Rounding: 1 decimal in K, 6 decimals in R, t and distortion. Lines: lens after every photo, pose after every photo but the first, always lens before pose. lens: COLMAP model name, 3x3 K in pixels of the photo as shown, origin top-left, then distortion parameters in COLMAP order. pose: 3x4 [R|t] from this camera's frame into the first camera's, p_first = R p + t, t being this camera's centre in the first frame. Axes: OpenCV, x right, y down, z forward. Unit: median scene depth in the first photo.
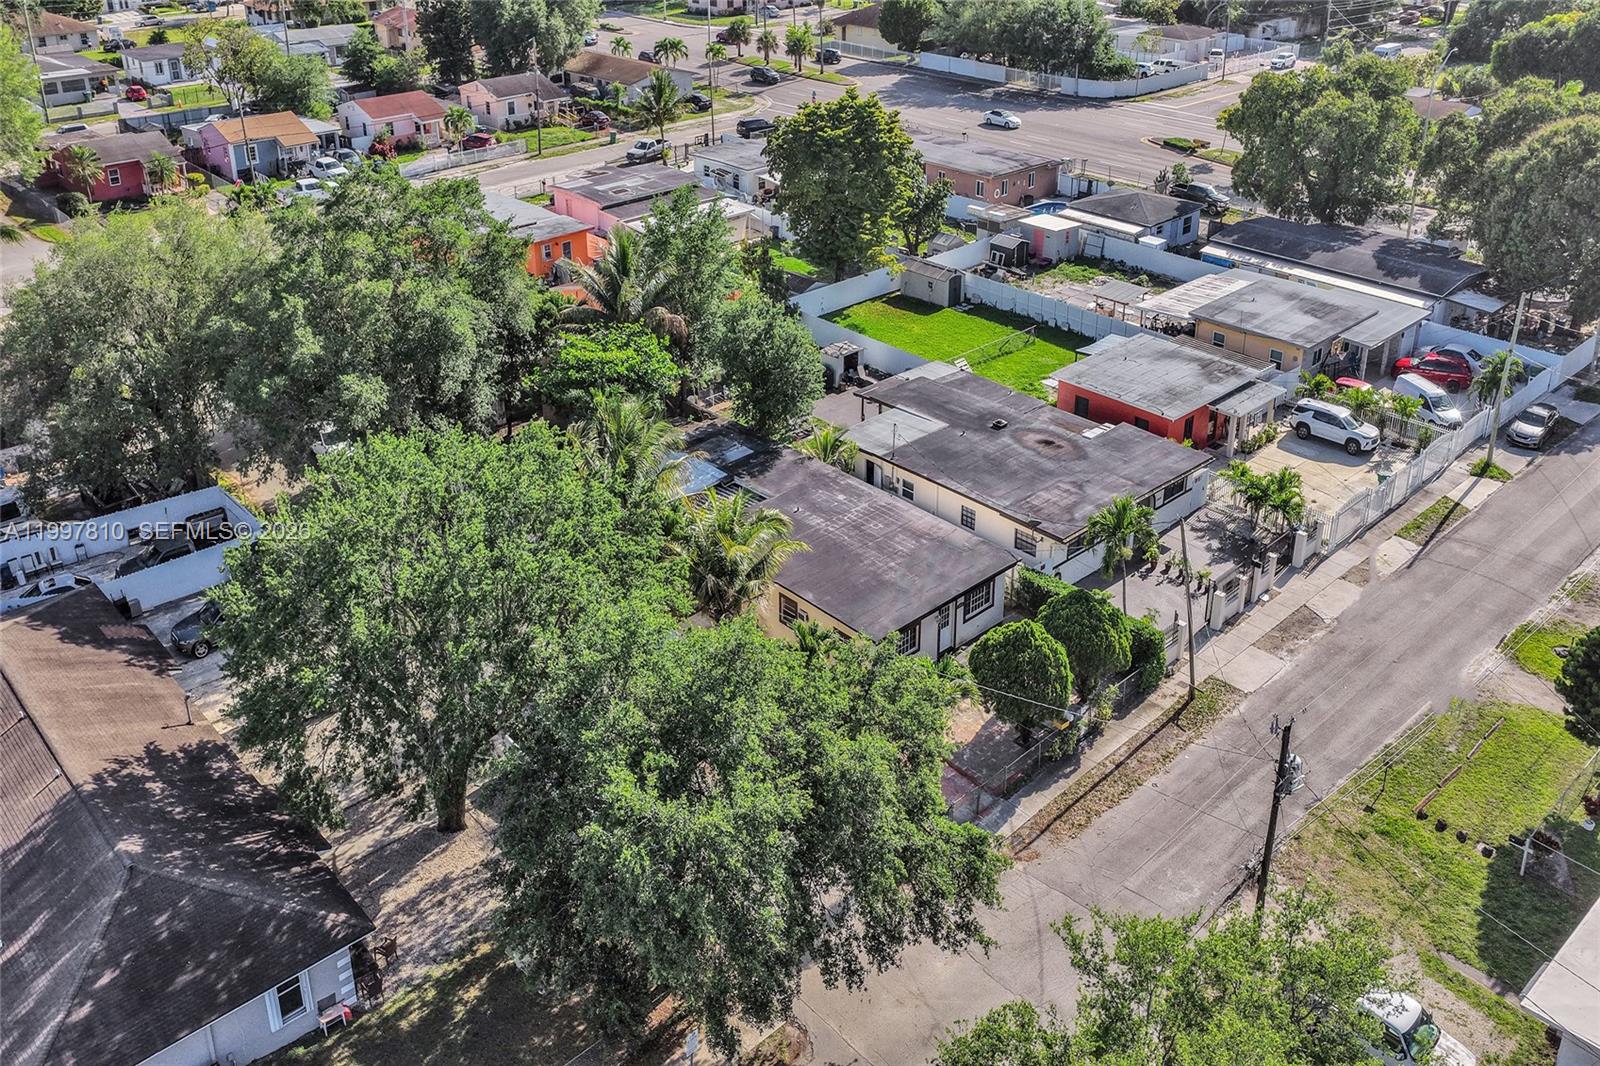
lens RADIAL K [[1267.5, 0, 803.0], [0, 1267.5, 529.7], [0, 0, 1]] dist [-0.004651, 0.013798]
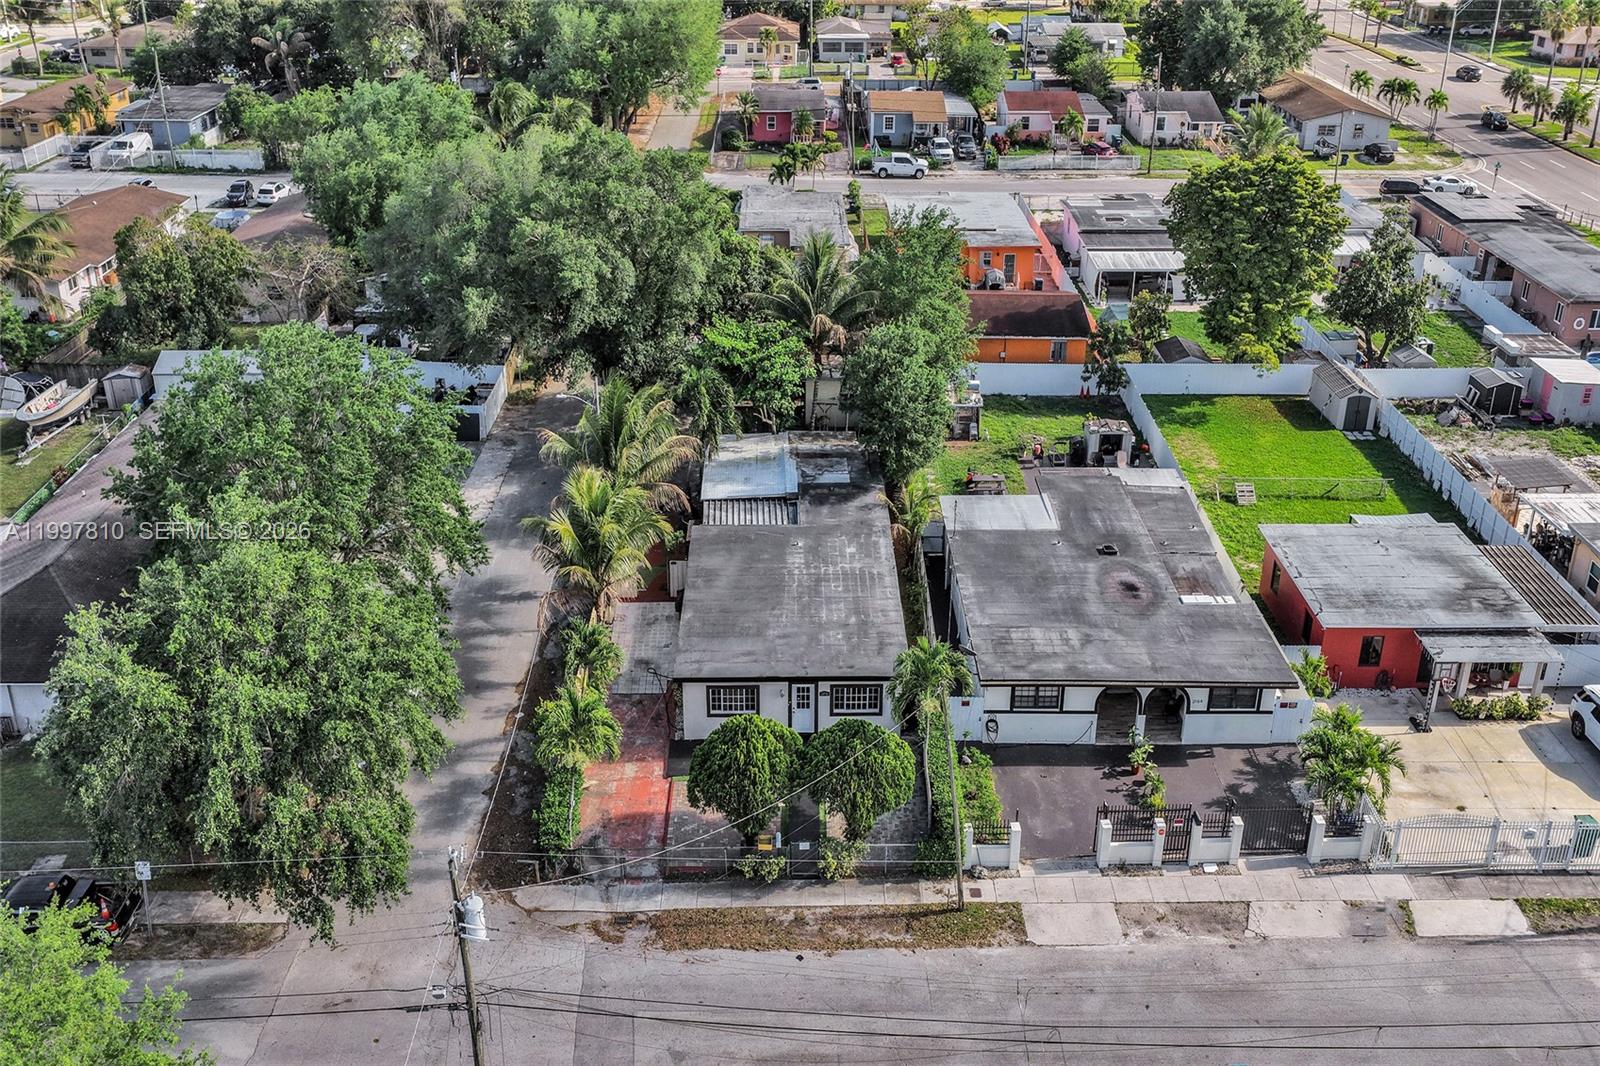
lens RADIAL K [[1267.5, 0, 803.0], [0, 1267.5, 529.7], [0, 0, 1]] dist [-0.004651, 0.013798]
pose [[0.739762, 0.344577, -0.577944, 0.453014], [-0.346004, 0.931467, 0.112471, -0.111521], [0.577091, 0.116769, 0.808289, 0.182960]]
